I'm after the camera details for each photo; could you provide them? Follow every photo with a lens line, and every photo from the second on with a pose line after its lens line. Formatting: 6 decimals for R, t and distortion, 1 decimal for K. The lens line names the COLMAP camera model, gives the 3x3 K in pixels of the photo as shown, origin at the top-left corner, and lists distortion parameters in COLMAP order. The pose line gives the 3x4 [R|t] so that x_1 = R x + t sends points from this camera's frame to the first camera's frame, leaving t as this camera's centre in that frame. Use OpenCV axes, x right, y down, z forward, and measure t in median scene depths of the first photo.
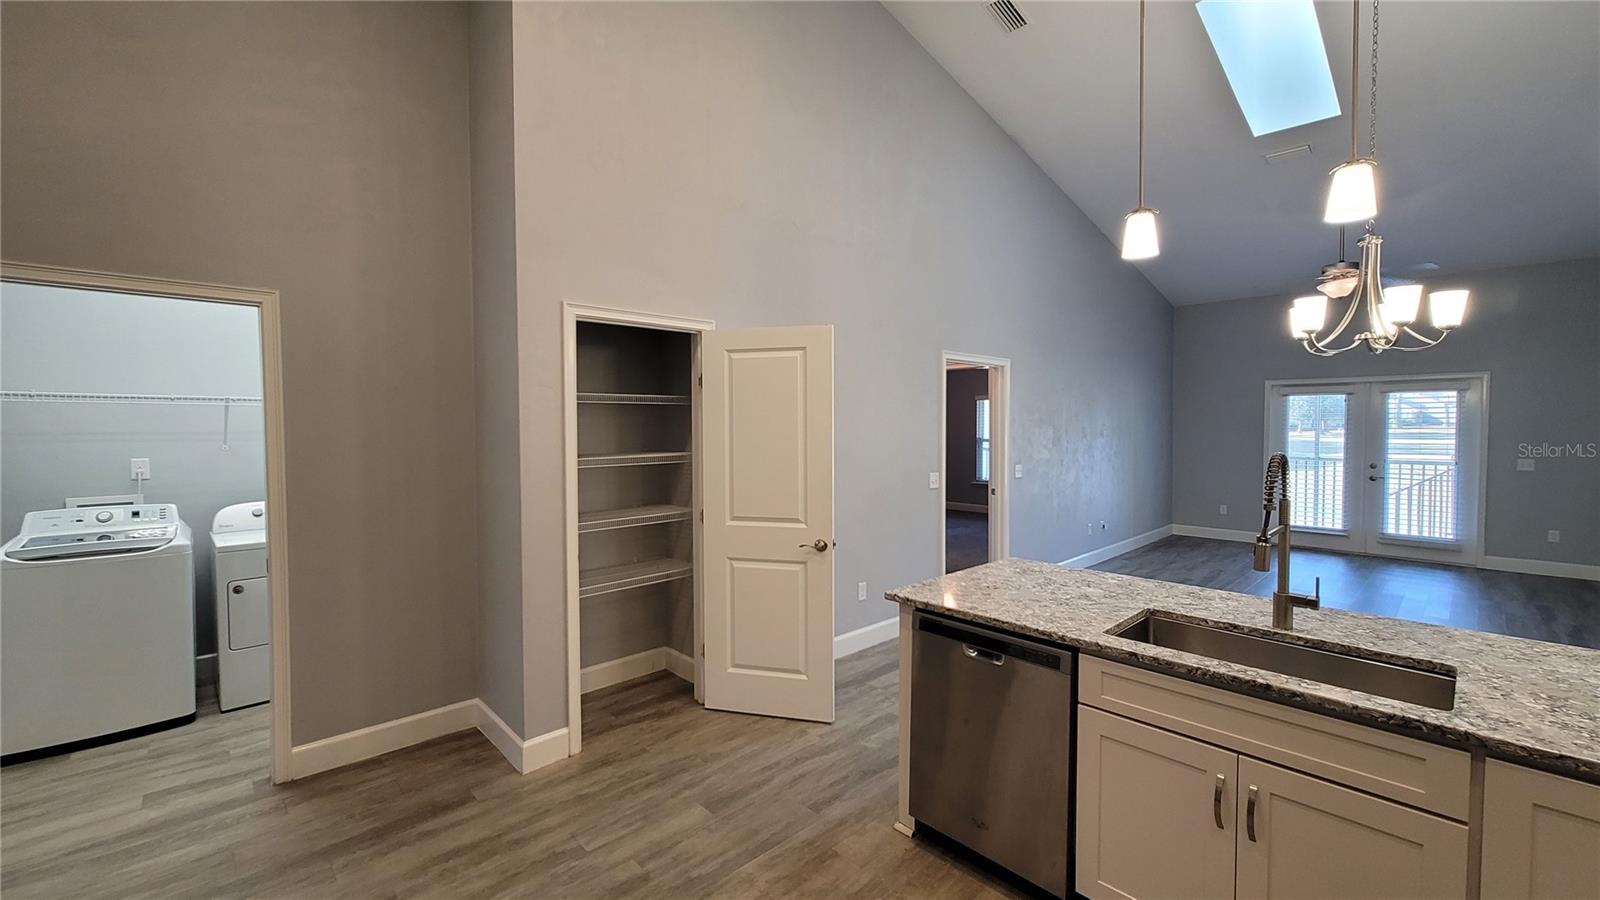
lens RADIAL K [[649.6, 0, 805.4], [0, 649.6, 444.7], [0, 0, 1]] dist [-0.007918, 0.004428]
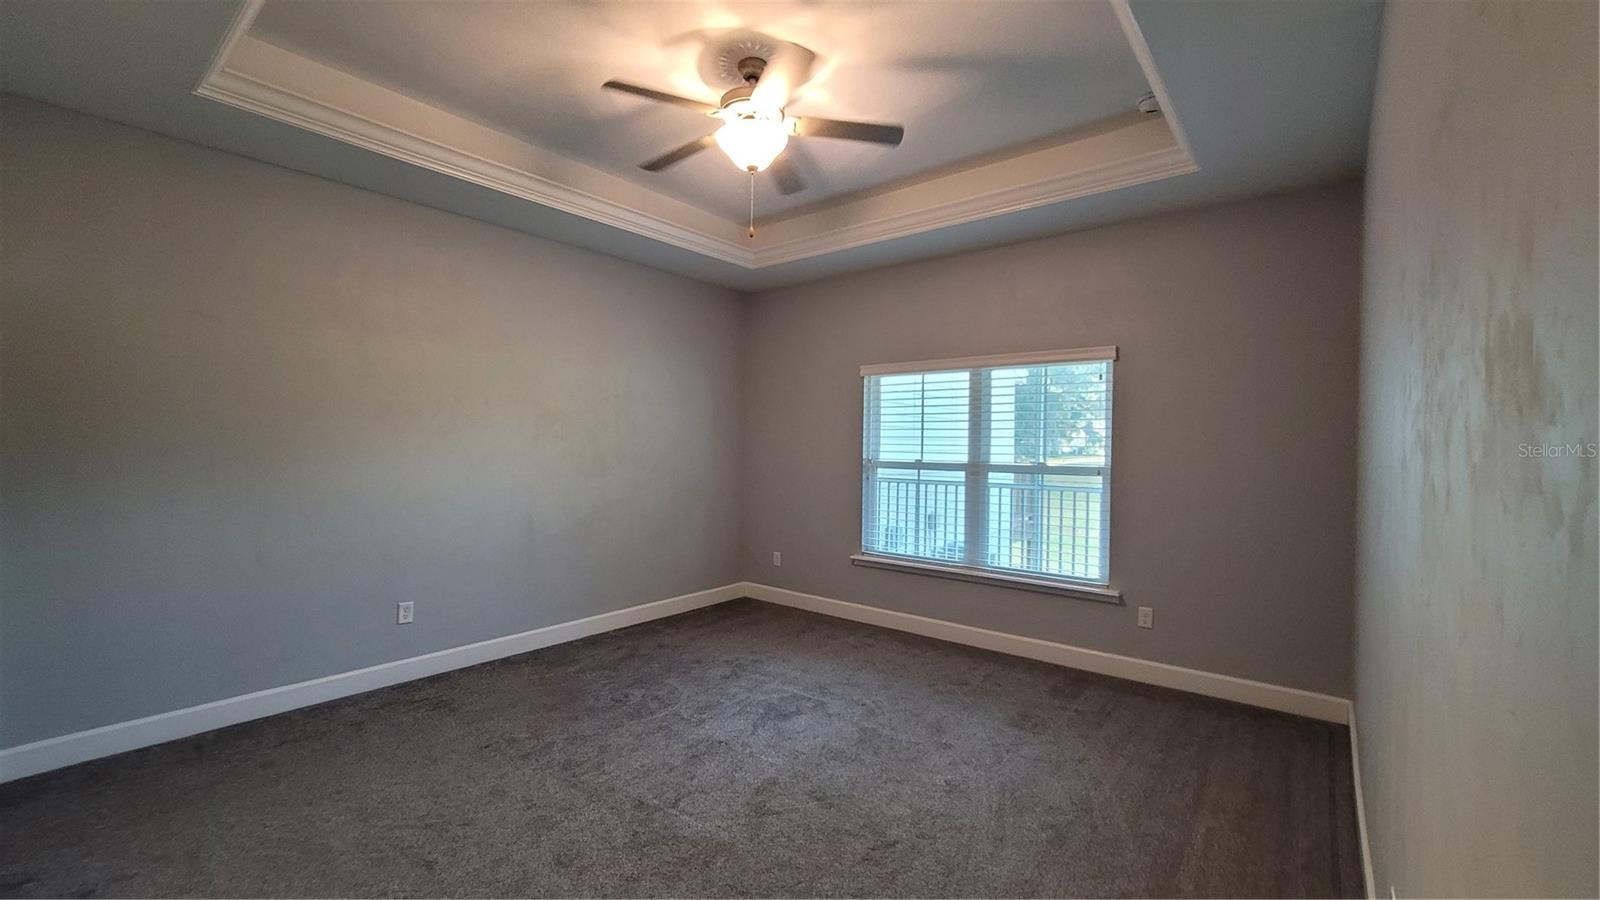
lens RADIAL K [[642.5, 0, 800.8], [0, 642.5, 459.1], [0, 0, 1]] dist [-0.002428, 0.003633]
pose [[0.993049, 0.012490, 0.117034, 0.272630], [-0.011360, 0.999882, -0.010318, -0.008300], [-0.117149, 0.008917, 0.993074, 0.909892]]
